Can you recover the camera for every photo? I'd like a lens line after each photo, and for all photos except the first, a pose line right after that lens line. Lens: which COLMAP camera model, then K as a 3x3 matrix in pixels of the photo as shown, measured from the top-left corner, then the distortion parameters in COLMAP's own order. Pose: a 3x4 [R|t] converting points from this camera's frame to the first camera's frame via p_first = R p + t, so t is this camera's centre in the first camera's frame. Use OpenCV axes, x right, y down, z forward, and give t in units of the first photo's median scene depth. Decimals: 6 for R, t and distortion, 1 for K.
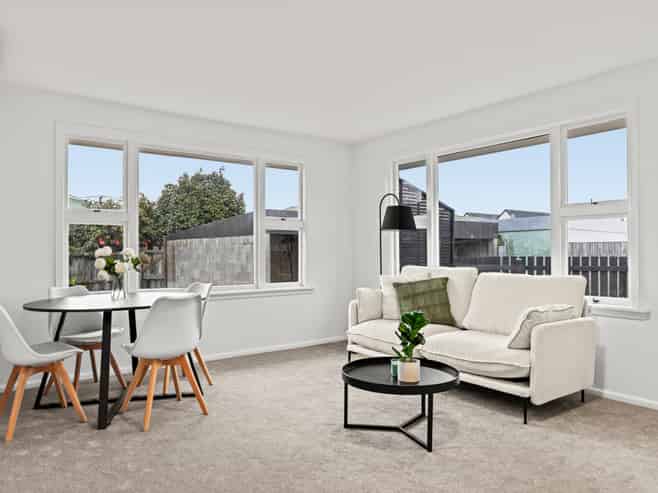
lens RADIAL K [[476.7, 0, 329.0], [0, 476.7, 246.5], [0, 0, 1]] dist [0.006635, -0.004925]
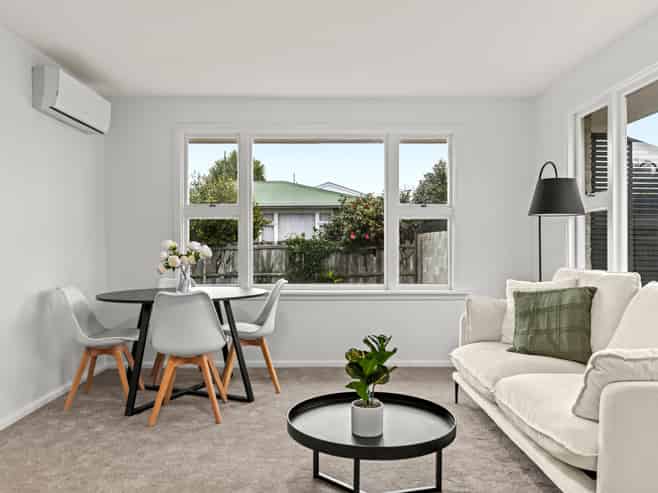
lens RADIAL K [[521.7, 0, 329.0], [0, 521.7, 246.5], [0, 0, 1]] dist [0.003624, 0.003957]
pose [[0.804275, 0.002840, -0.594251, 0.326080], [0.003579, 0.999947, 0.009623, 0.003049], [0.594247, -0.009866, 0.804222, 0.209440]]
